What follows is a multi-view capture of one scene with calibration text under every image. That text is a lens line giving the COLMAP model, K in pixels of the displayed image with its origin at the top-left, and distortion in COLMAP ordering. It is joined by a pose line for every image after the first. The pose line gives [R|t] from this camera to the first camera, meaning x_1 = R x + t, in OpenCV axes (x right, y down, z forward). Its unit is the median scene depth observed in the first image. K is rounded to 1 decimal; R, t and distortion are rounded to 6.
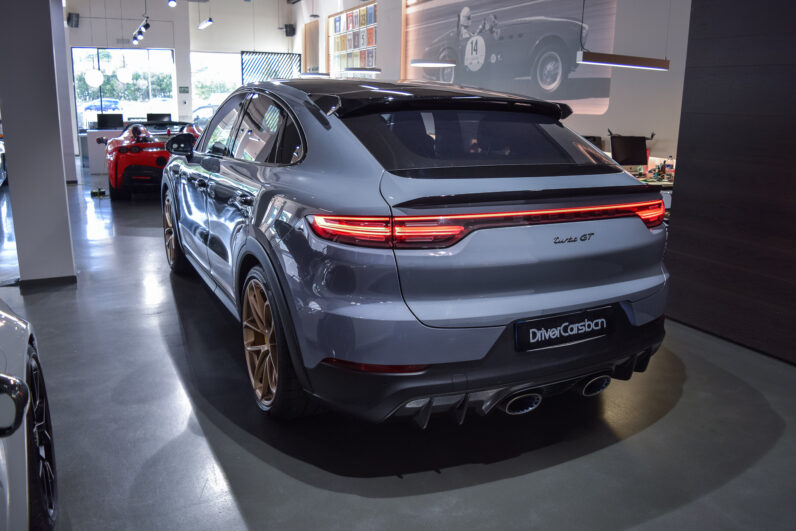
lens RADIAL K [[619.7, 0, 391.1], [0, 619.7, 265.9], [0, 0, 1]] dist [-0.090720, 0.013489]
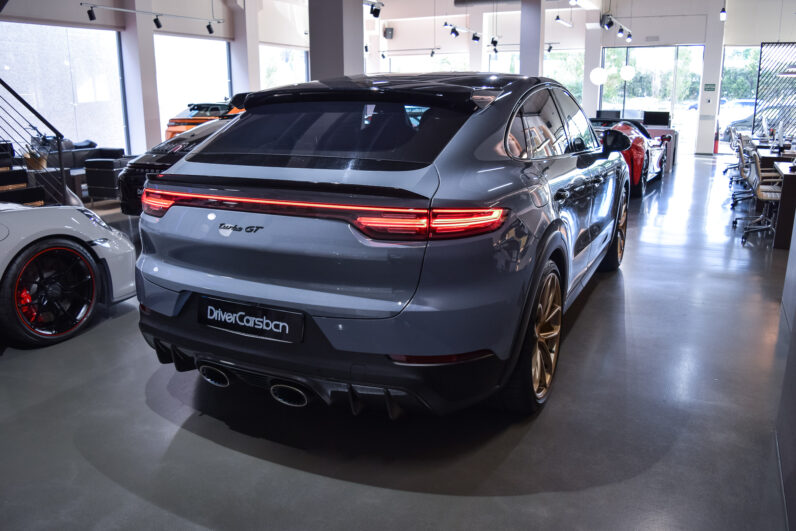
lens RADIAL K [[619.7, 0, 392.0], [0, 619.7, 263.3], [0, 0, 1]] dist [-0.090720, 0.013489]
pose [[0.589116, 0.177719, -0.788263, 1.189366], [-0.179730, 0.979897, 0.086601, -0.114058], [0.787807, 0.090657, 0.609214, 0.569606]]
